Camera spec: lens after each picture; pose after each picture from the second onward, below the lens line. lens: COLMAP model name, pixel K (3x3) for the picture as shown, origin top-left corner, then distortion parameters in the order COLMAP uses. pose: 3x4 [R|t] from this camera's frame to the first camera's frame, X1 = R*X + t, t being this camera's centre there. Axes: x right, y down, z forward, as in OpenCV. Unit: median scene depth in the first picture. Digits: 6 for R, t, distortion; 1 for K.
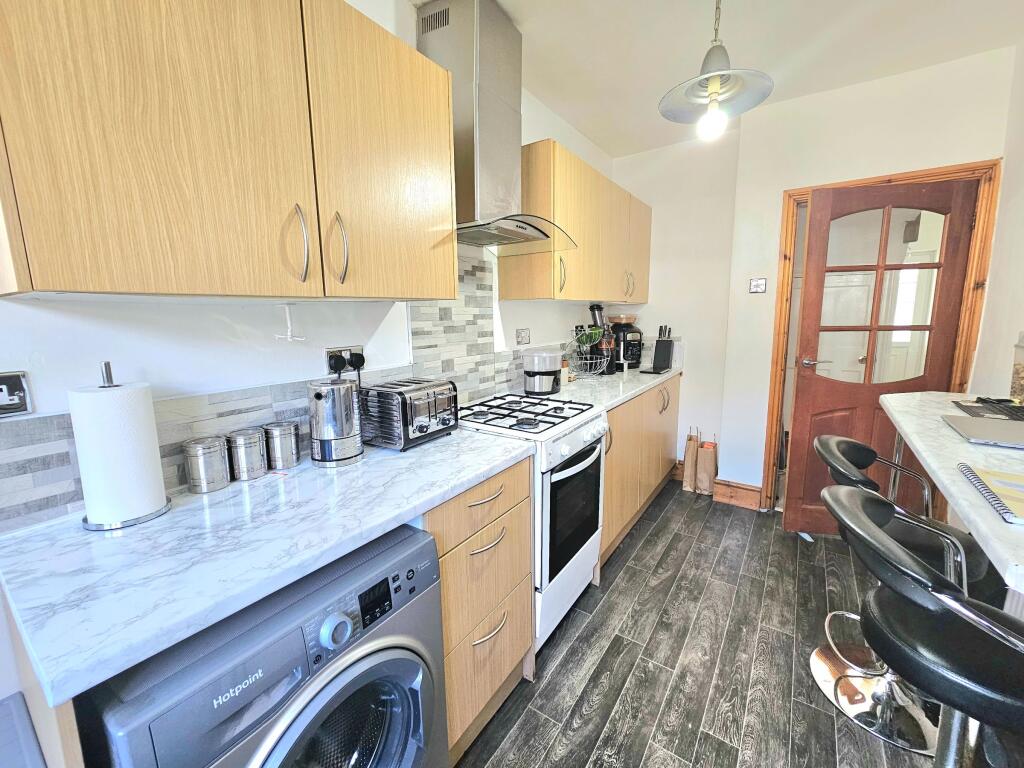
lens RADIAL K [[410.8, 0, 509.7], [0, 410.8, 378.2], [0, 0, 1]] dist [0.001067, 0.000284]
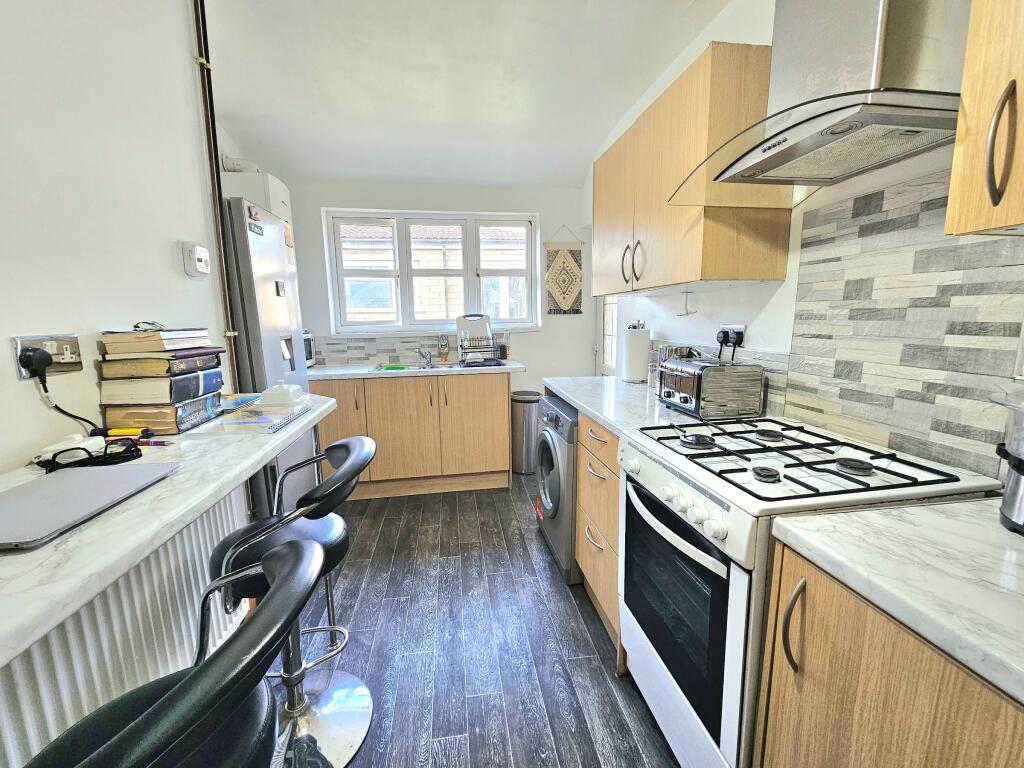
lens RADIAL K [[410.8, 0, 509.7], [0, 410.8, 378.2], [0, 0, 1]] dist [0.001067, 0.000284]
pose [[-0.720497, 0.124961, -0.682106, 0.783807], [-0.083129, 0.960973, 0.263856, -0.169364], [0.688457, 0.246810, -0.681991, 1.259454]]
